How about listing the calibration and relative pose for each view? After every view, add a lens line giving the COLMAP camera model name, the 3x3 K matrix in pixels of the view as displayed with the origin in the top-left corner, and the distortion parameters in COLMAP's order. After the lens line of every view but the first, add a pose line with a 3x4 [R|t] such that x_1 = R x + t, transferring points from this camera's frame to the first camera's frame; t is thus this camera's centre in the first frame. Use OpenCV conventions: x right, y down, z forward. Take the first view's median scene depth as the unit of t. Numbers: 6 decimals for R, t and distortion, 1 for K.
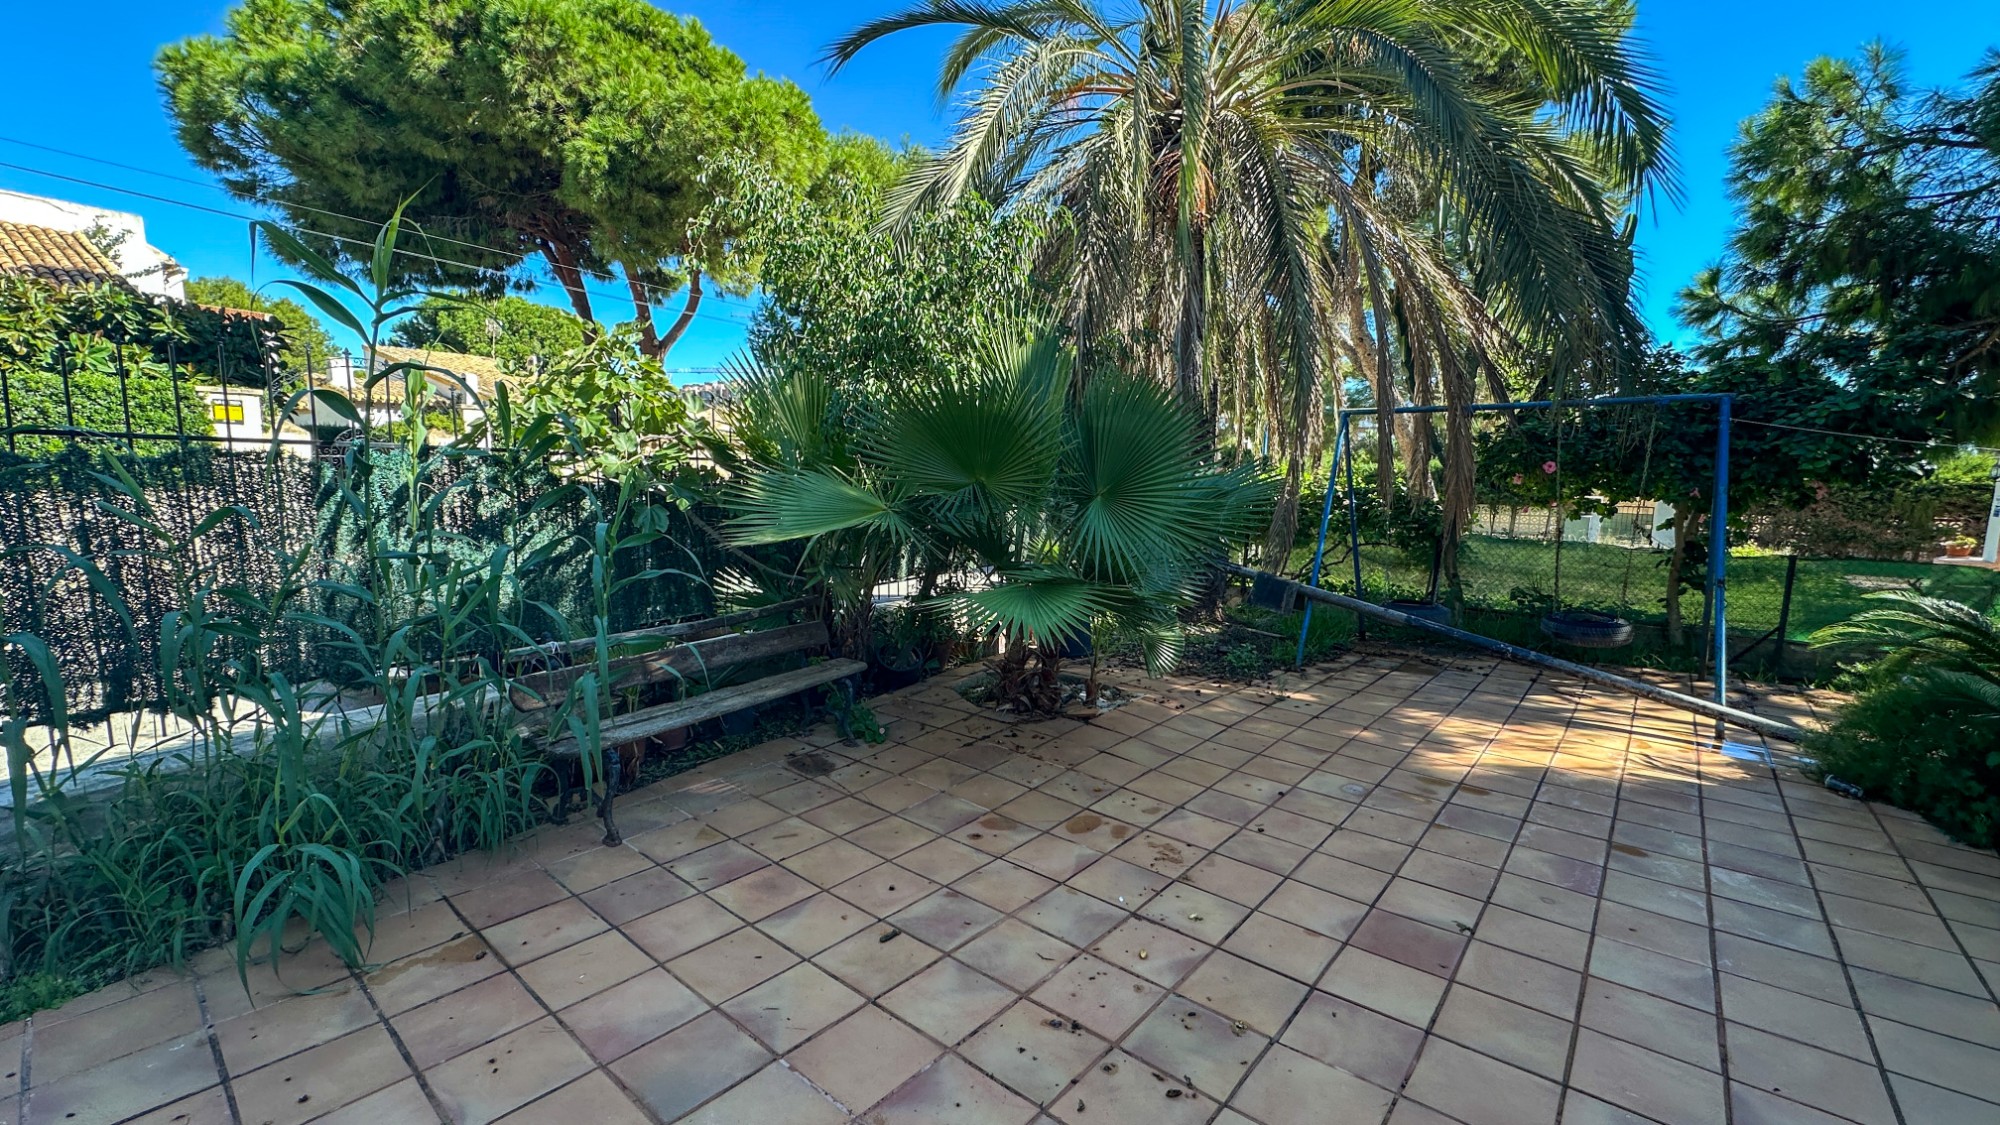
lens RADIAL K [[799.0, 0, 1002.4], [0, 799.0, 561.5], [0, 0, 1]] dist [-0.000954, 0.000664]
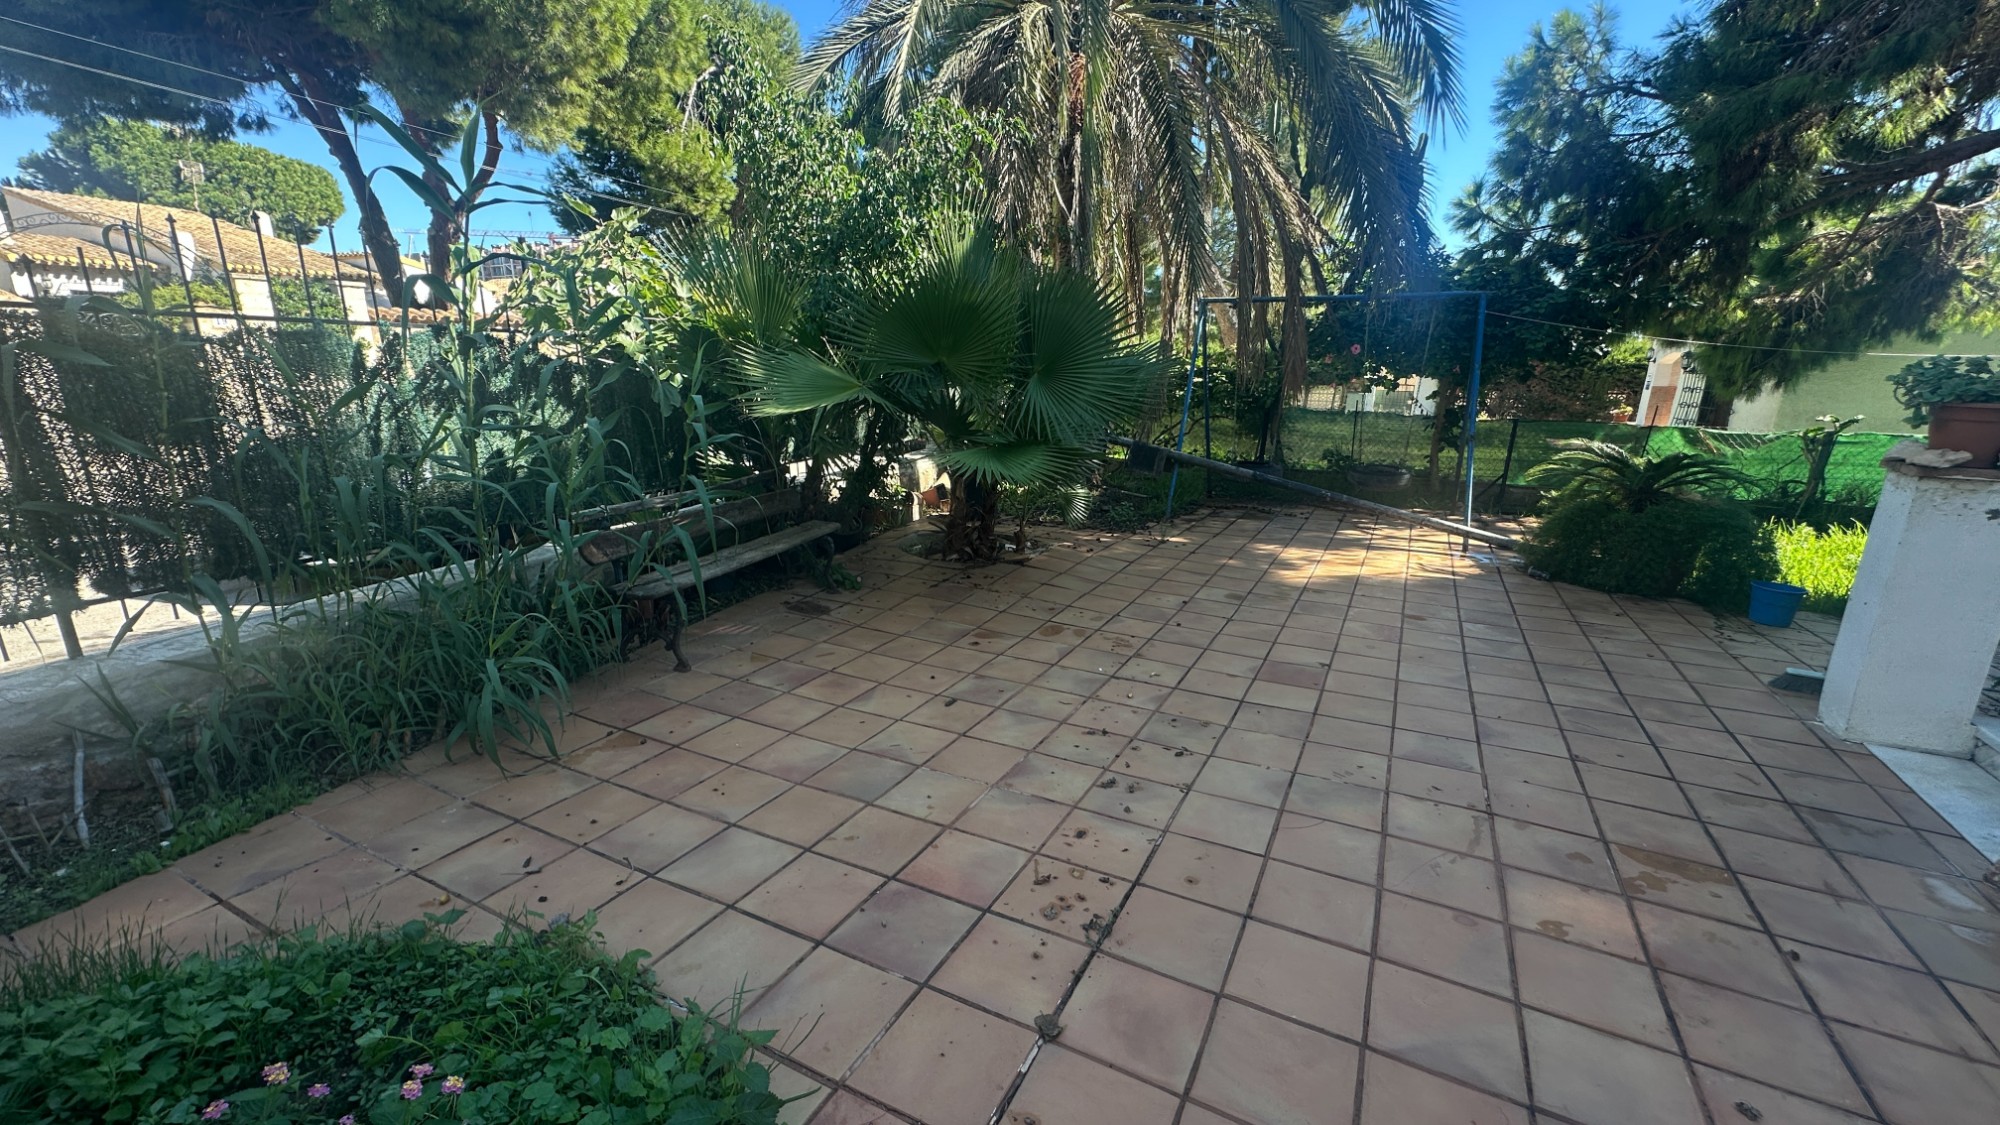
lens RADIAL K [[799.0, 0, 1004.0], [0, 799.0, 565.1], [0, 0, 1]] dist [-0.000954, 0.000664]
pose [[0.975000, -0.056575, 0.214883, -0.177921], [0.024643, 0.988610, 0.148471, 0.020750], [-0.220835, -0.139464, 0.965288, -0.160429]]
